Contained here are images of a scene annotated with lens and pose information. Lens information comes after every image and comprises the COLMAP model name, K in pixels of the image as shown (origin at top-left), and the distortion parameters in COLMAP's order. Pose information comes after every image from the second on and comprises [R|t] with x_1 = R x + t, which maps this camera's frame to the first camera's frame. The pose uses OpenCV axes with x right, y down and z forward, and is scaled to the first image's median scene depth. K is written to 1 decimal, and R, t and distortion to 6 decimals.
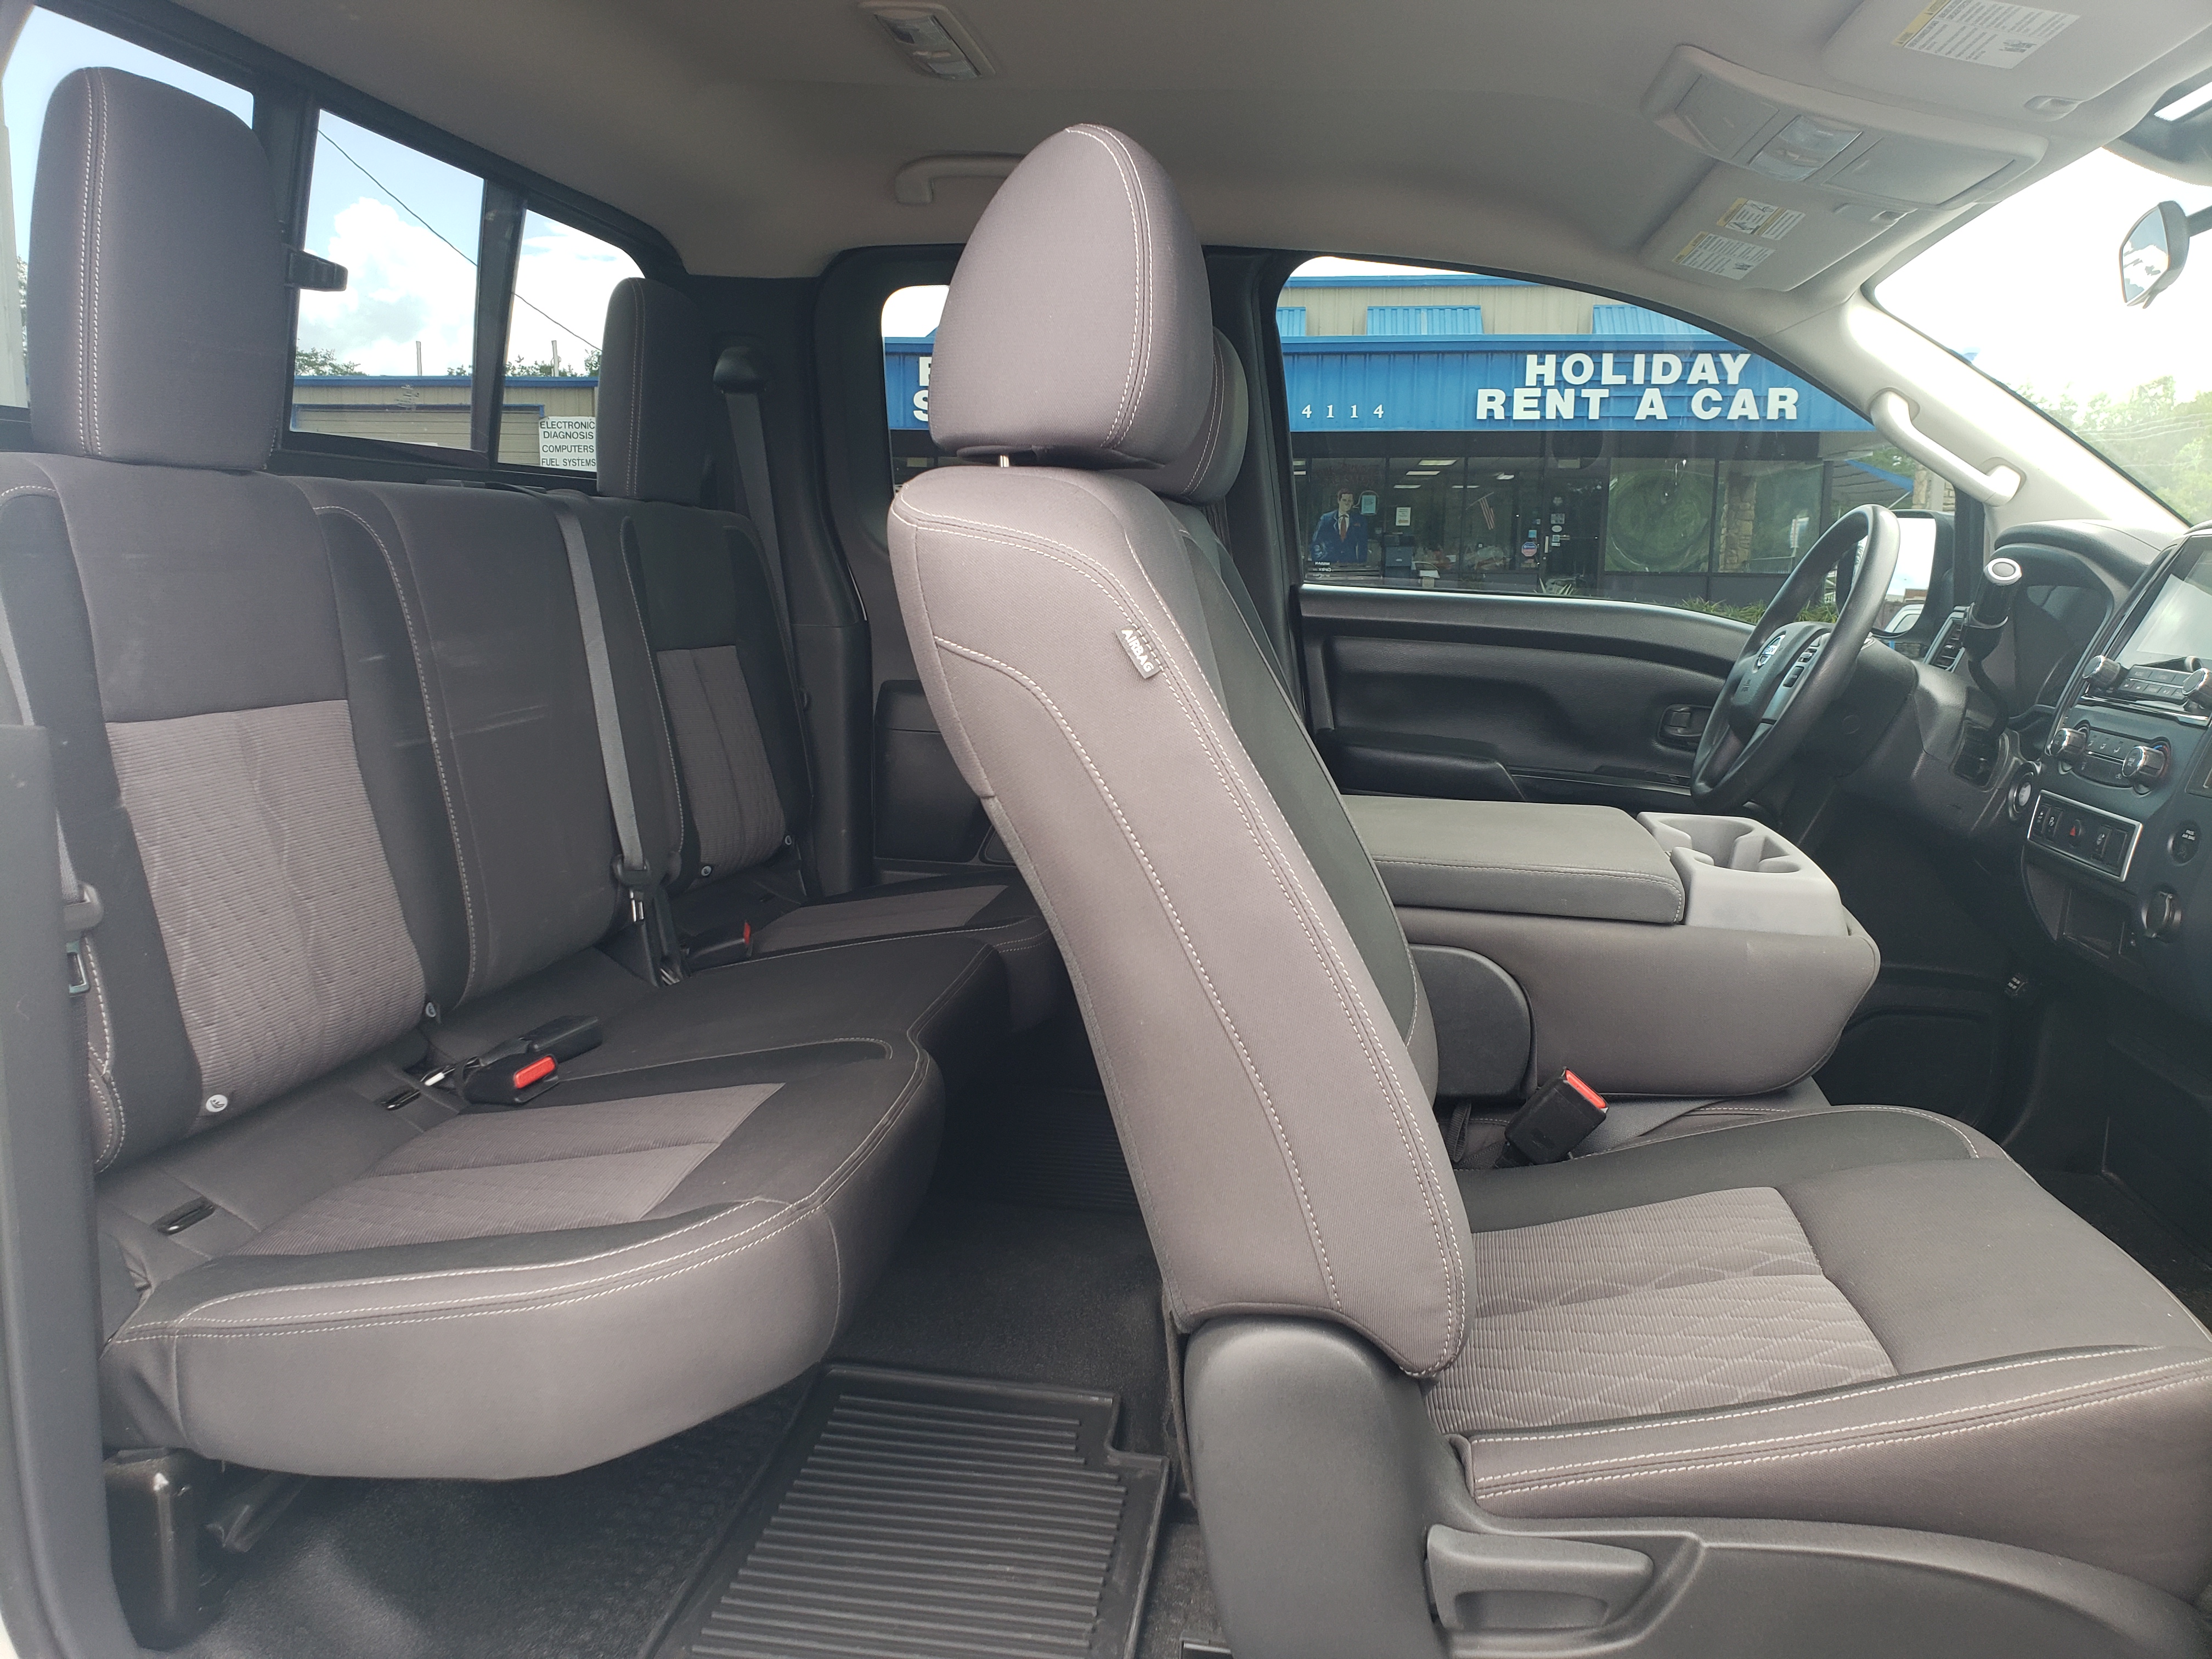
lens RADIAL K [[1765.3, 0, 1103.4], [0, 1765.3, 825.4], [0, 0, 1]] dist [0.010637, 0.006893]
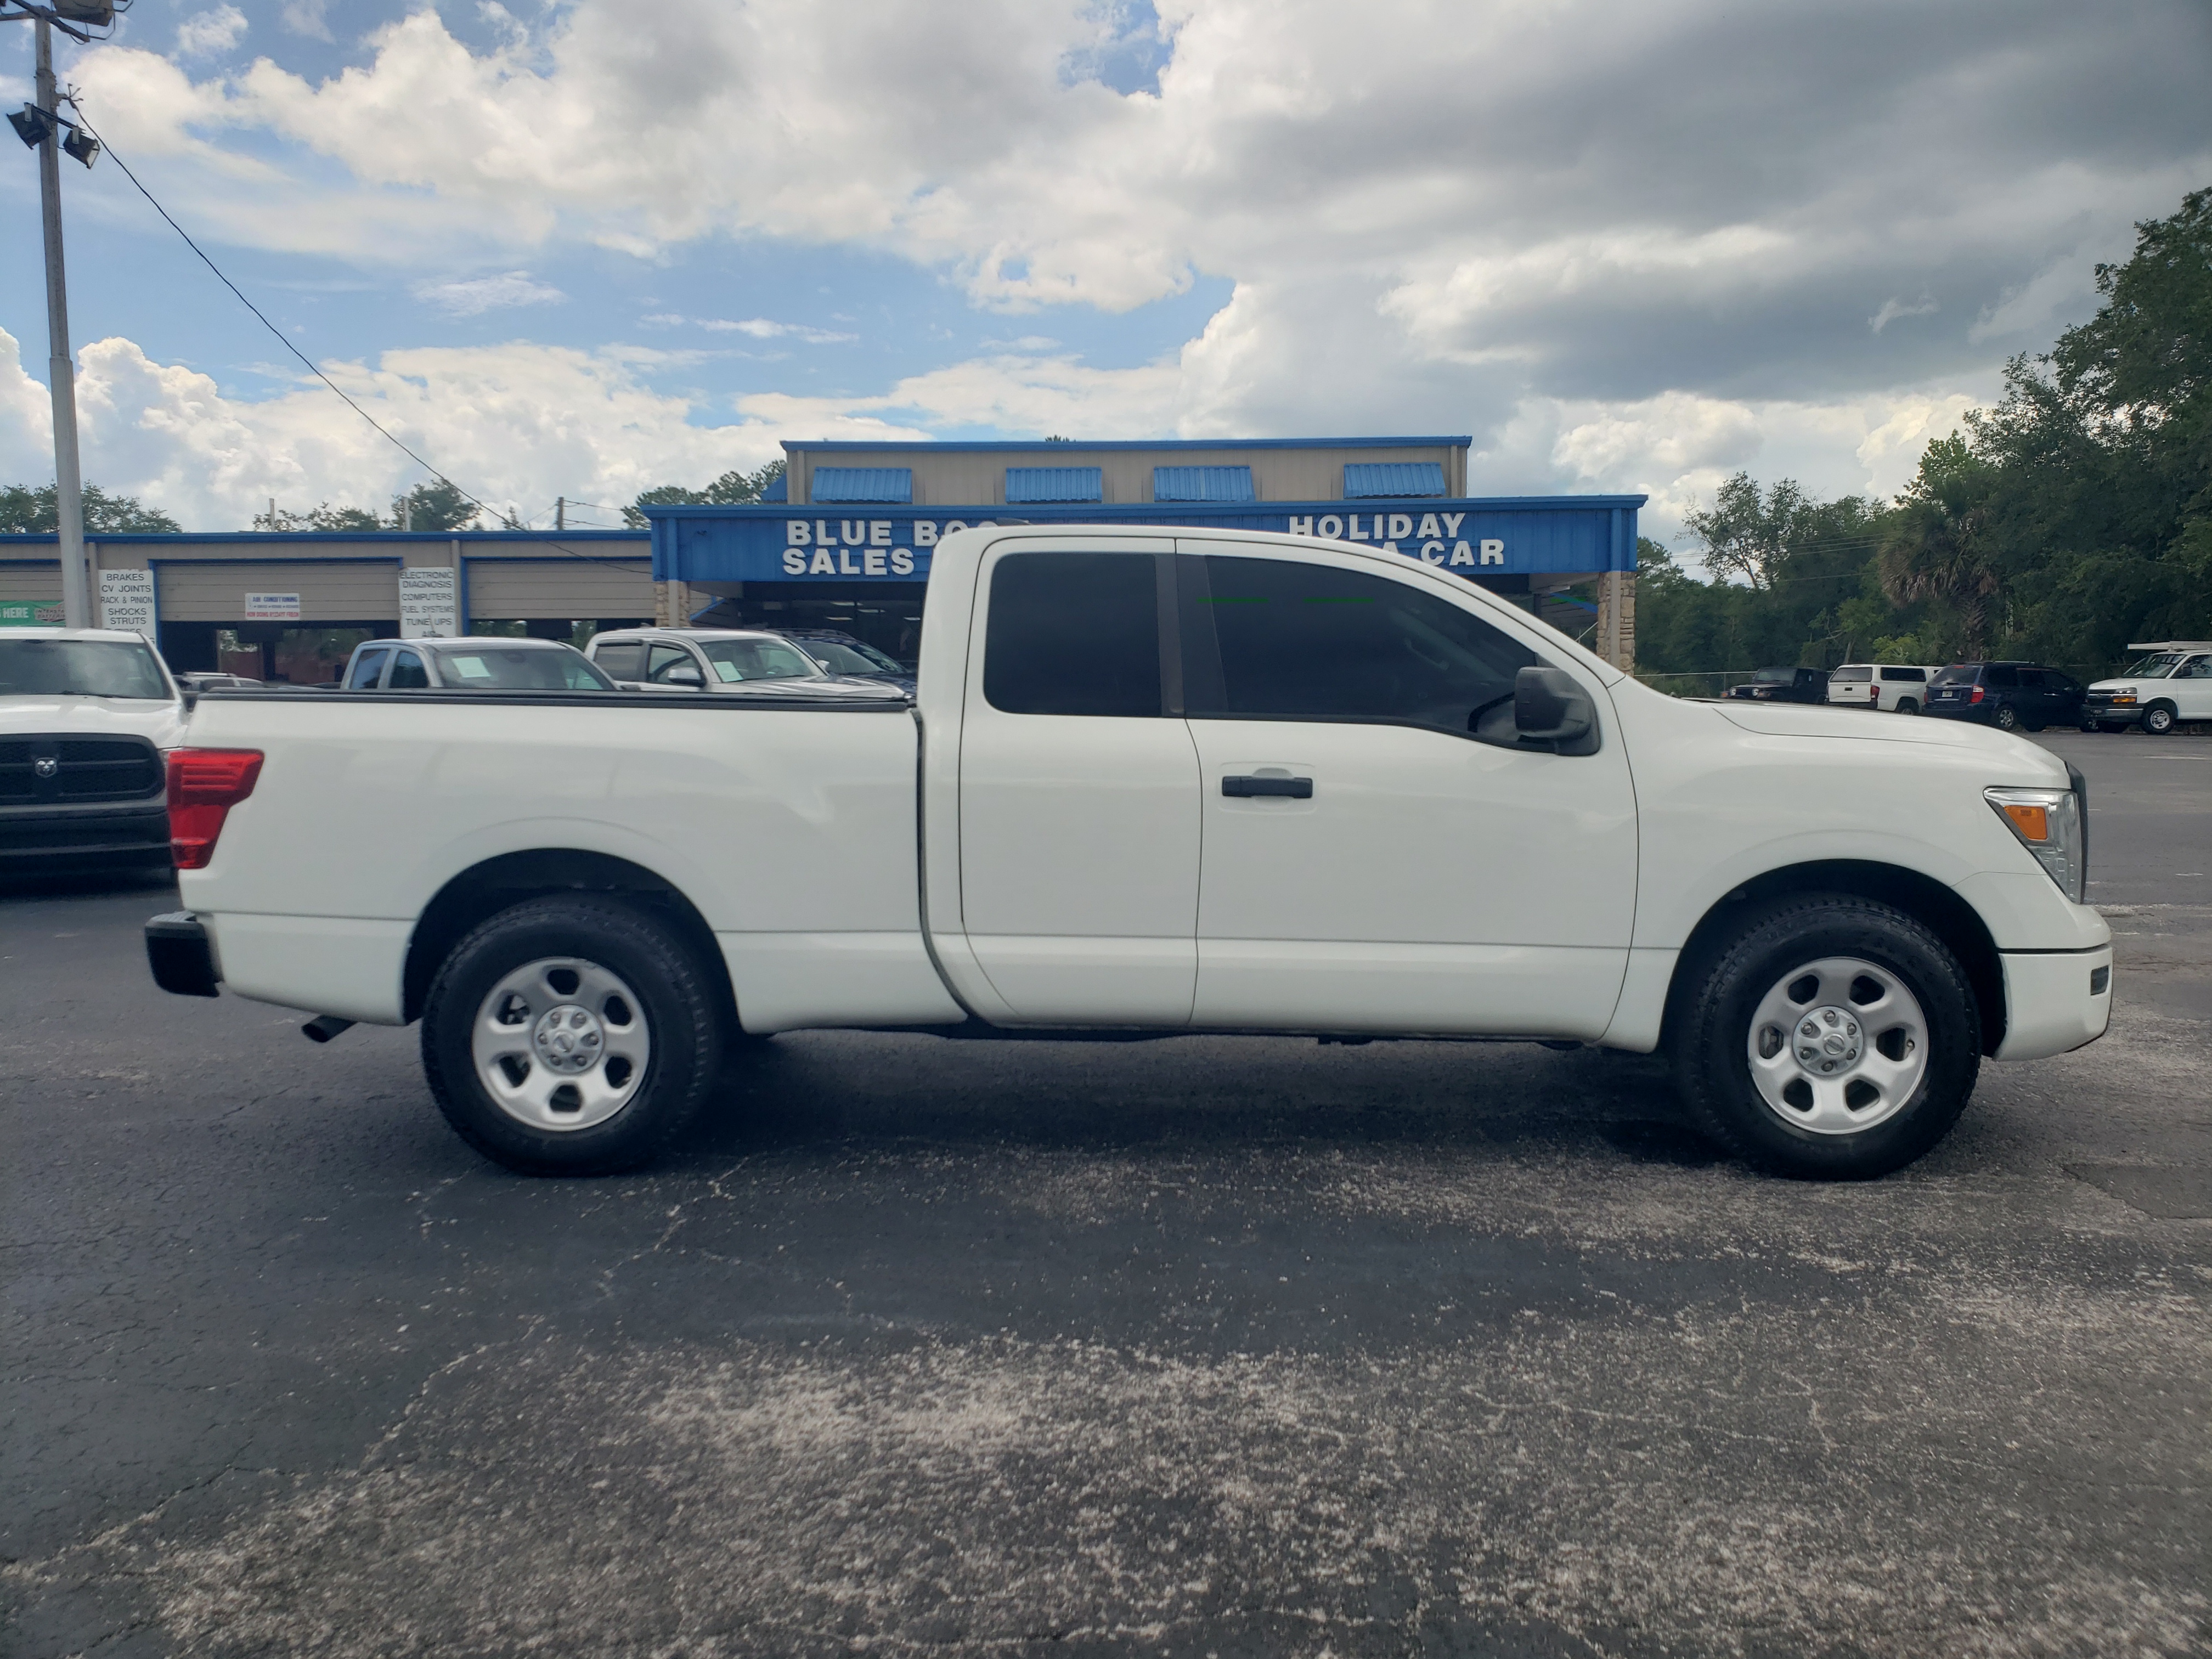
lens RADIAL K [[1765.3, 0, 1111.9], [0, 1765.3, 839.8], [0, 0, 1]] dist [0.010637, 0.006893]
pose [[0.991616, -0.032913, 0.124958, -0.044339], [0.040436, 0.997488, -0.058159, 0.025501], [-0.122730, 0.062725, 0.990456, -0.188455]]
